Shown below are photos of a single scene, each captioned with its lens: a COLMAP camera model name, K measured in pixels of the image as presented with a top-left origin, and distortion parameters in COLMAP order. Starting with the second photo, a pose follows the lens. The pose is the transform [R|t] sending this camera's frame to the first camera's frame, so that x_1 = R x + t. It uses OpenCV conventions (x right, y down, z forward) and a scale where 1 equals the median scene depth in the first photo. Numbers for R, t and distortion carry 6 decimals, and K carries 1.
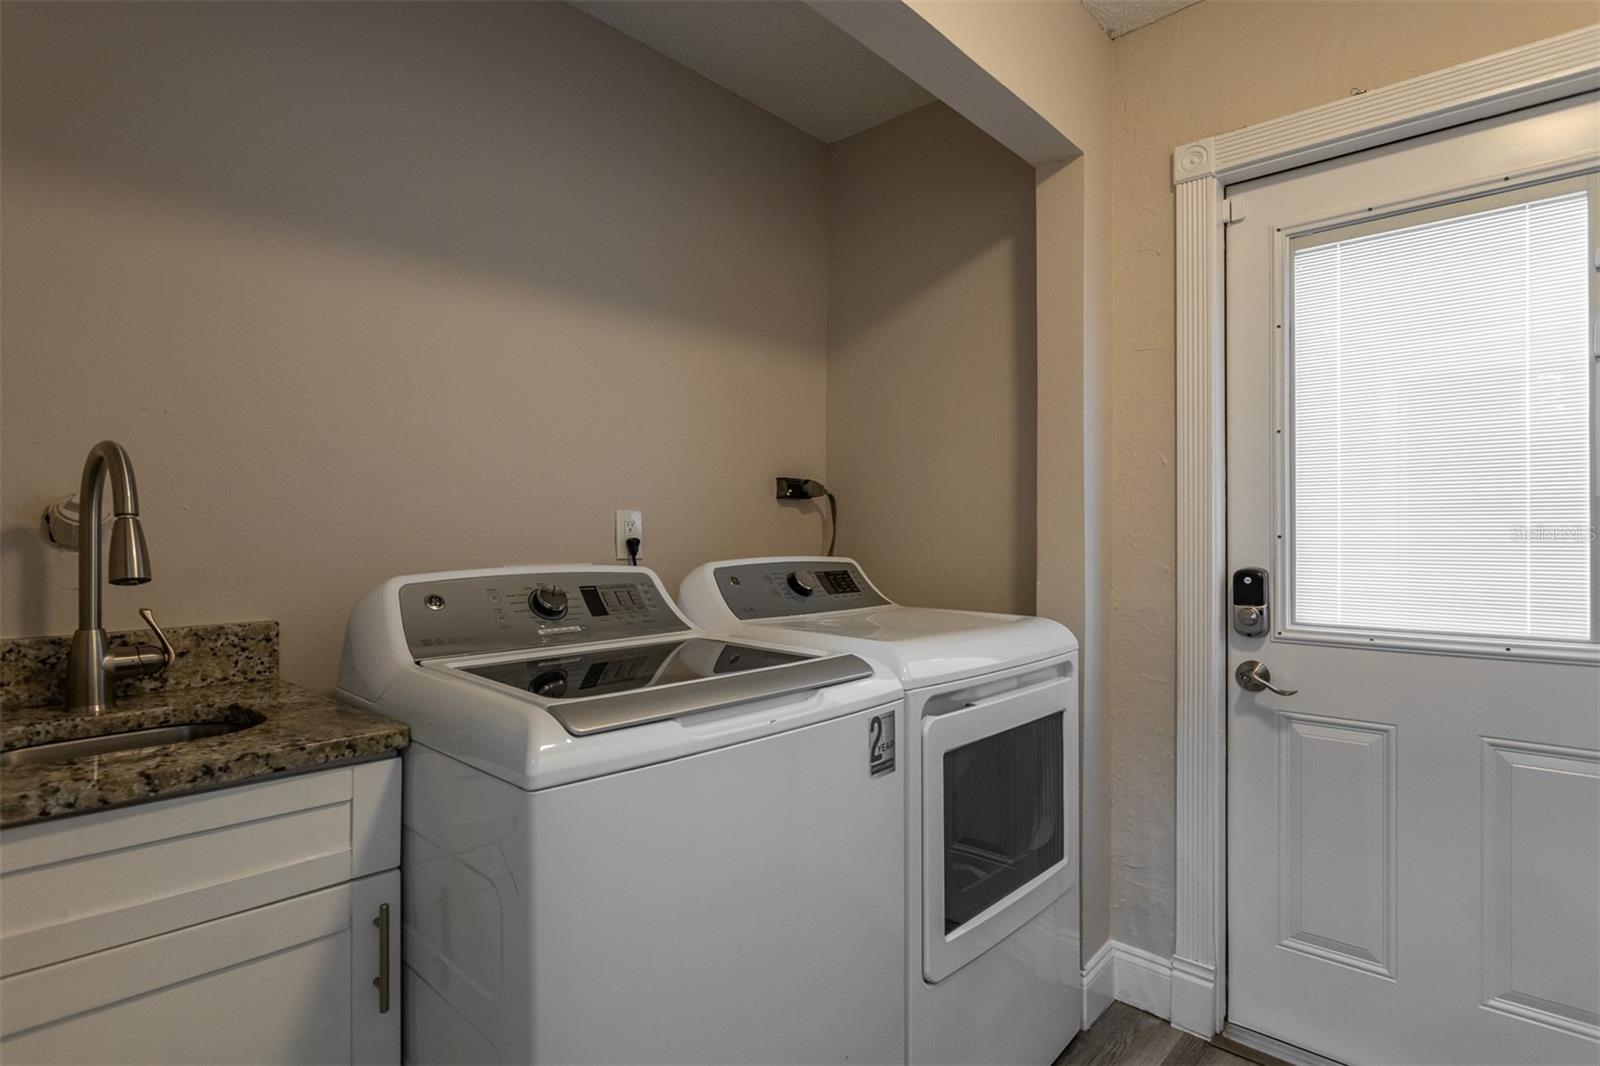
lens RADIAL K [[812.3, 0, 811.4], [0, 812.3, 540.3], [0, 0, 1]] dist [-0.009813, 0.004993]
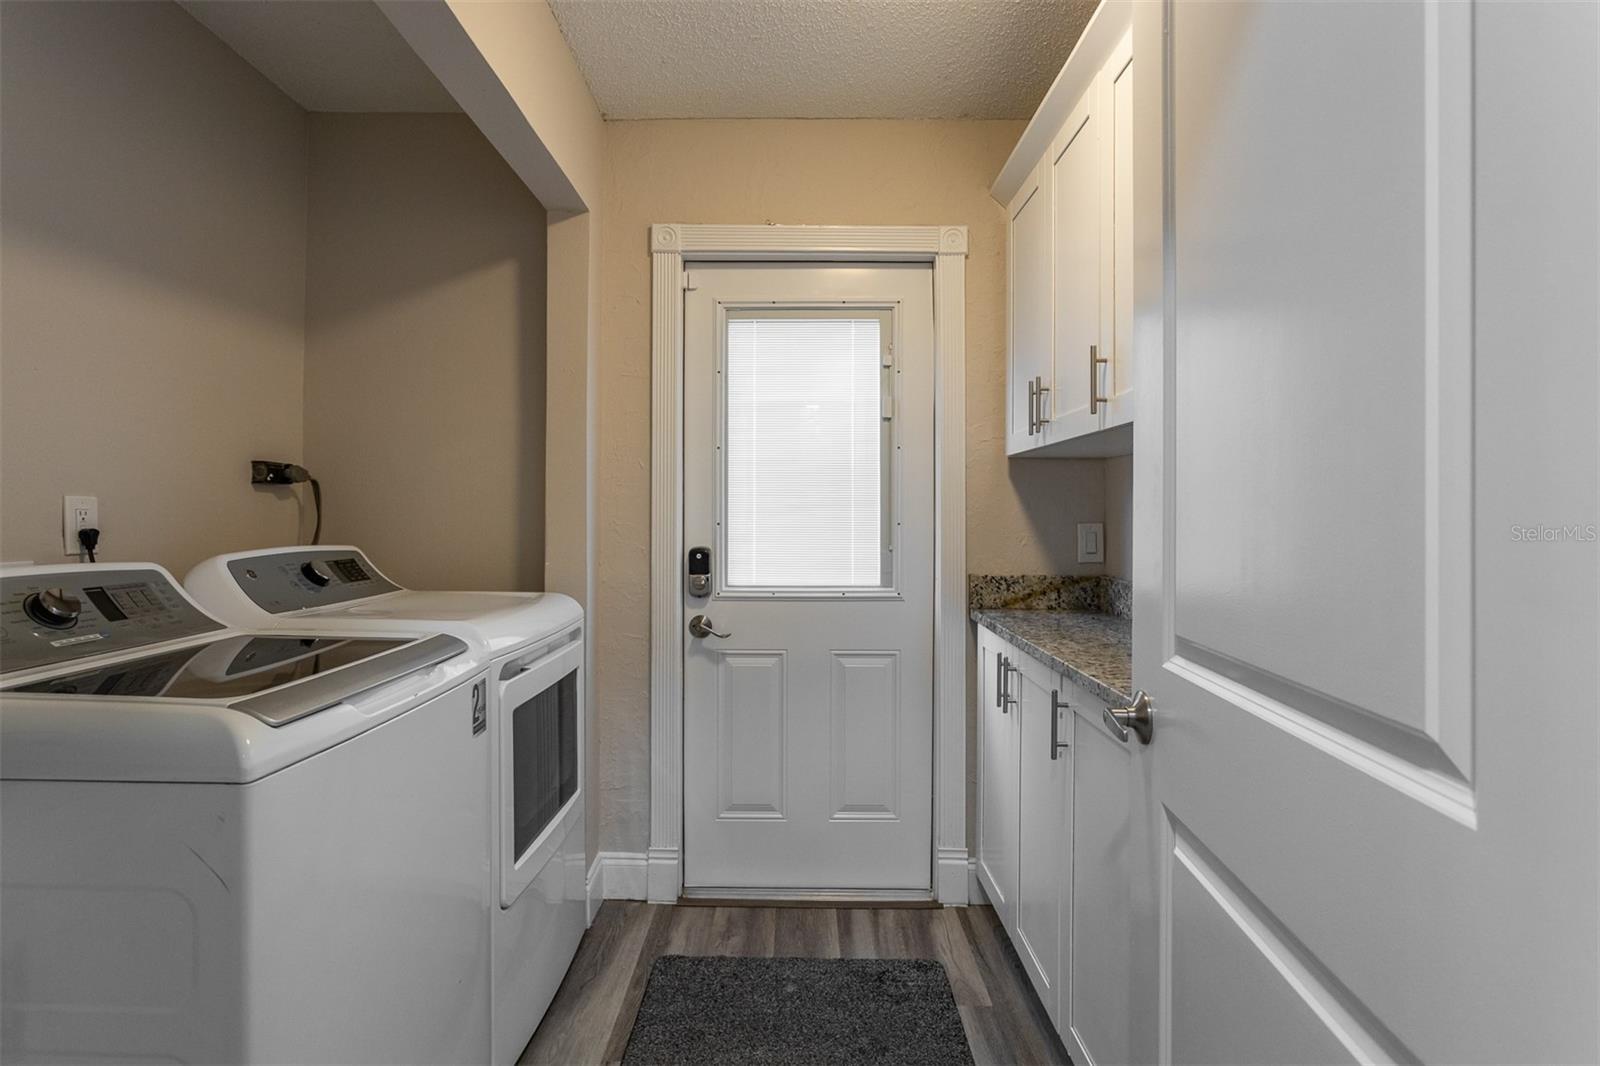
lens RADIAL K [[812.3, 0, 787.7], [0, 812.3, 524.8], [0, 0, 1]] dist [-0.009813, 0.004993]
pose [[0.746406, -0.006373, 0.665460, -0.253403], [0.001222, 0.999966, 0.008205, -0.013954], [-0.665489, -0.005310, 0.746388, -0.113123]]
